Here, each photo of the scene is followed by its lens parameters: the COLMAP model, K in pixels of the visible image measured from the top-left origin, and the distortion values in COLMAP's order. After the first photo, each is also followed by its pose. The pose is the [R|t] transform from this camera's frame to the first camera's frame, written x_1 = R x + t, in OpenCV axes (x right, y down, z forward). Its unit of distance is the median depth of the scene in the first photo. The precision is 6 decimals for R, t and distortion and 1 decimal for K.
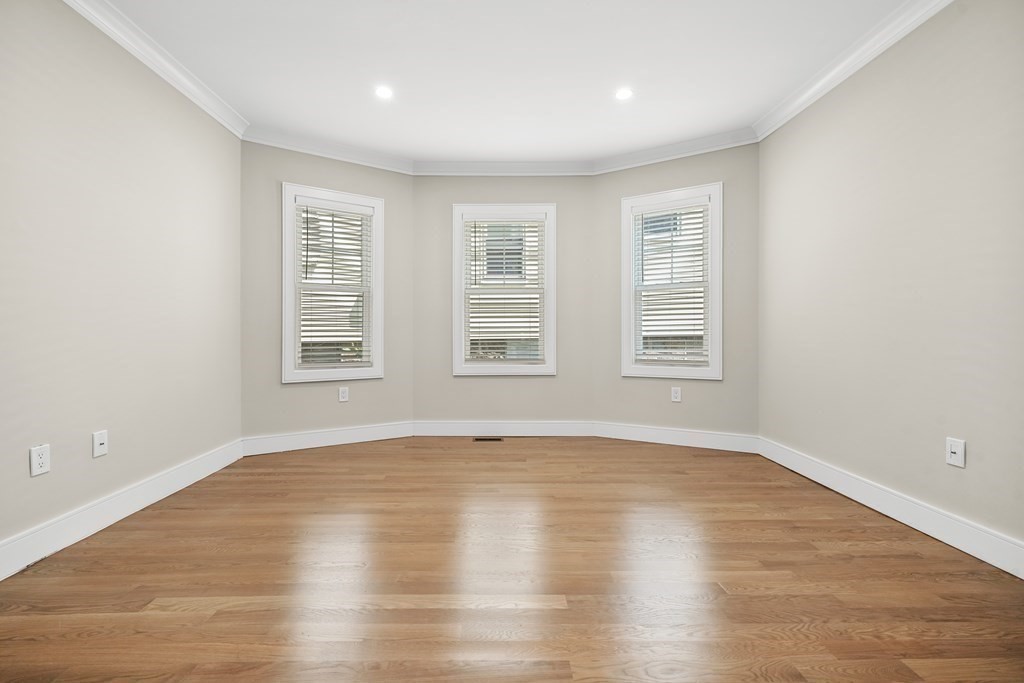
lens RADIAL K [[426.8, 0, 503.2], [0, 426.8, 337.7], [0, 0, 1]] dist [-0.002555, -0.000061]
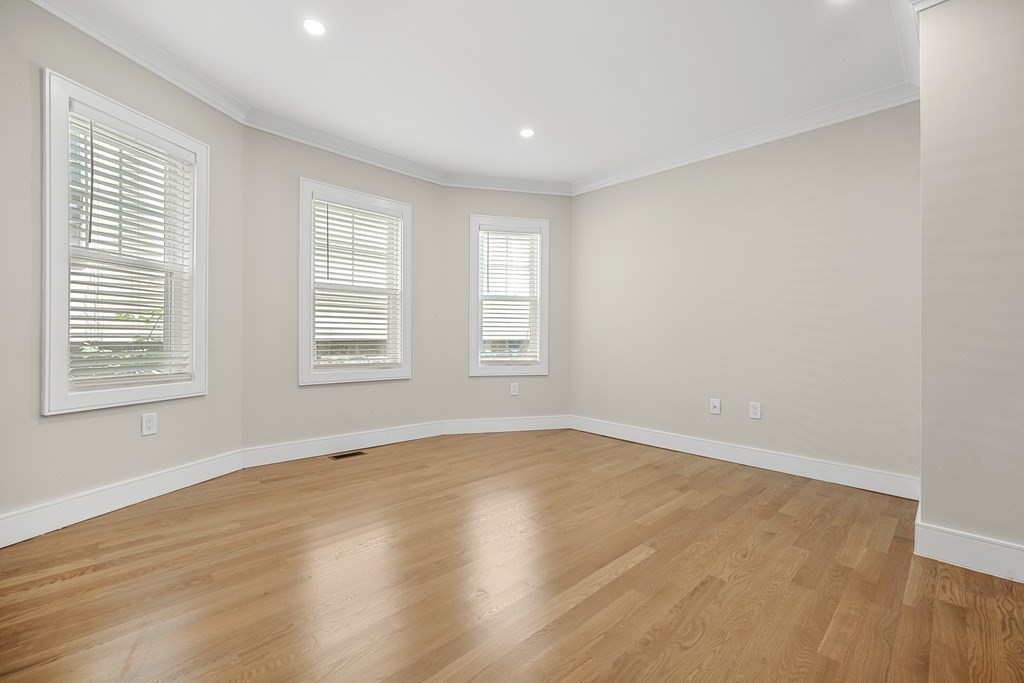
lens RADIAL K [[426.8, 0, 501.6], [0, 426.8, 341.8], [0, 0, 1]] dist [-0.002555, -0.000061]
pose [[0.734121, 0.007107, 0.678981, -0.473265], [-0.007981, 0.999966, -0.001838, 0.003213], [-0.678971, -0.004070, 0.734153, 0.162447]]
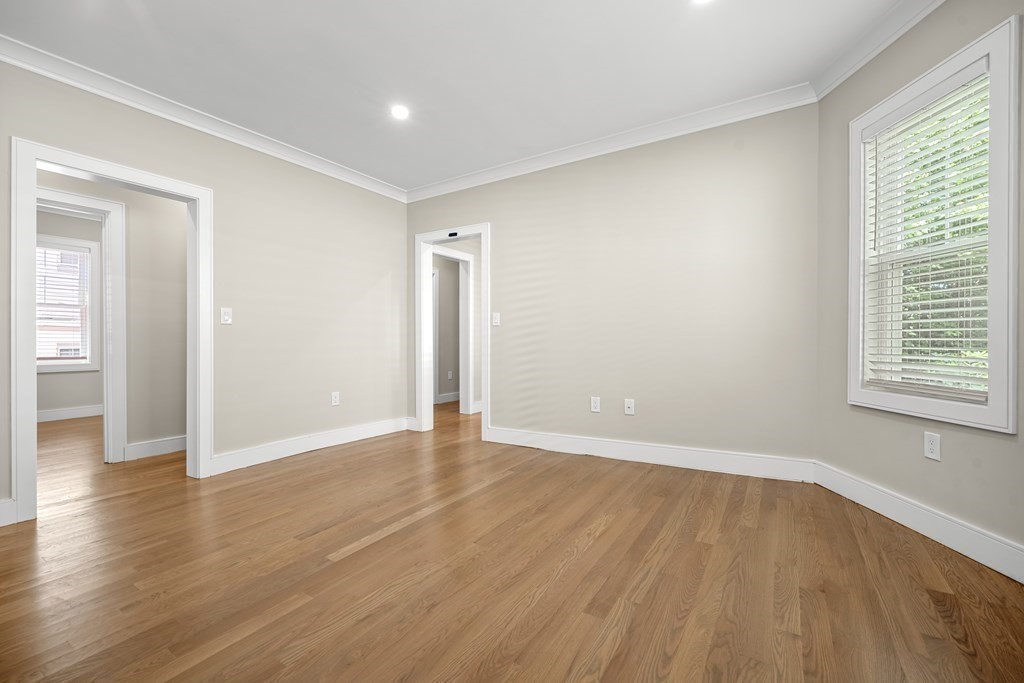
lens RADIAL K [[426.8, 0, 509.4], [0, 426.8, 343.2], [0, 0, 1]] dist [-0.002555, -0.000061]
pose [[-0.541081, 0.010996, -0.840899, 0.402516], [0.007999, 0.999937, 0.007929, -0.003499], [0.840933, -0.002436, -0.541134, 0.944449]]
